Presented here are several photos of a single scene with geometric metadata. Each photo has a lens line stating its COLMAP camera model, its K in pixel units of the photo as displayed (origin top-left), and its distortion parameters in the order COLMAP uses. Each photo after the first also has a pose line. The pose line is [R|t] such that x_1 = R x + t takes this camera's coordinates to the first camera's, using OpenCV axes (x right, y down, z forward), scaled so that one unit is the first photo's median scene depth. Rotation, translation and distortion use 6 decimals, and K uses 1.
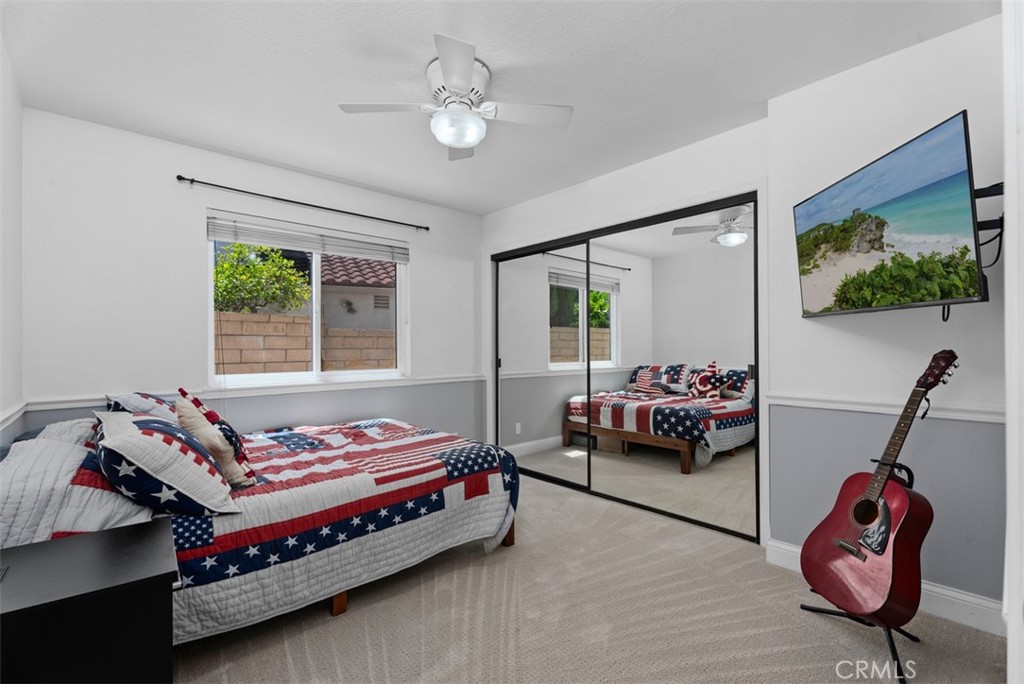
lens RADIAL K [[458.8, 0, 520.9], [0, 458.8, 343.5], [0, 0, 1]] dist [0.013180, -0.001559]
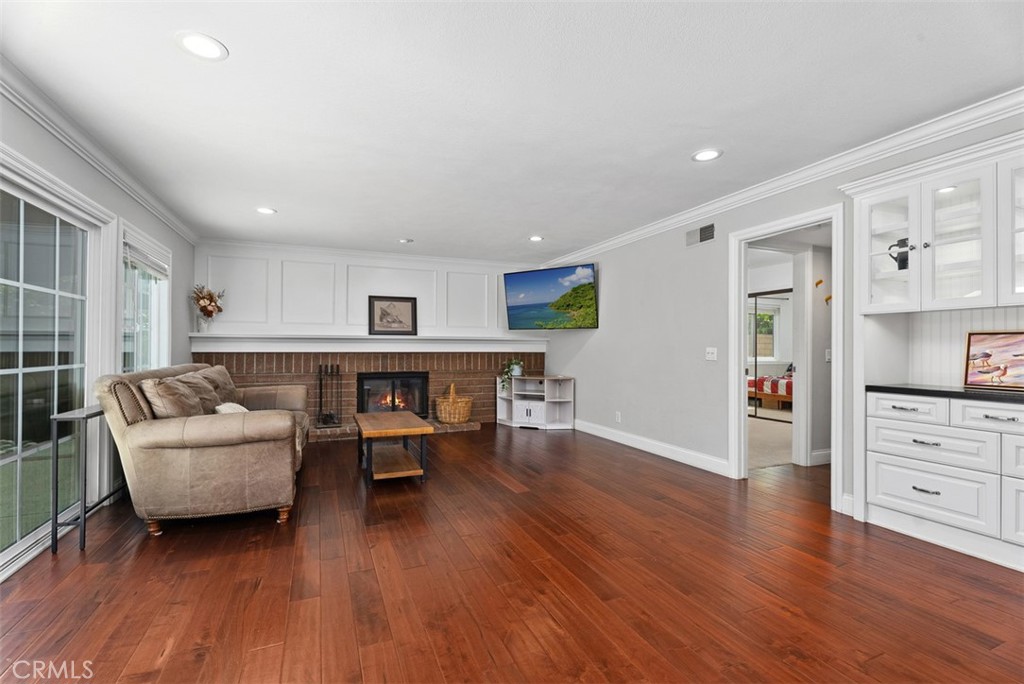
lens RADIAL K [[458.8, 0, 507.2], [0, 458.8, 340.0], [0, 0, 1]] dist [0.013180, -0.001559]
pose [[0.935992, 0.011390, -0.351838, -0.127811], [-0.014805, 0.999866, -0.007017, 0.005483], [0.351710, 0.011777, 0.936035, -1.000362]]
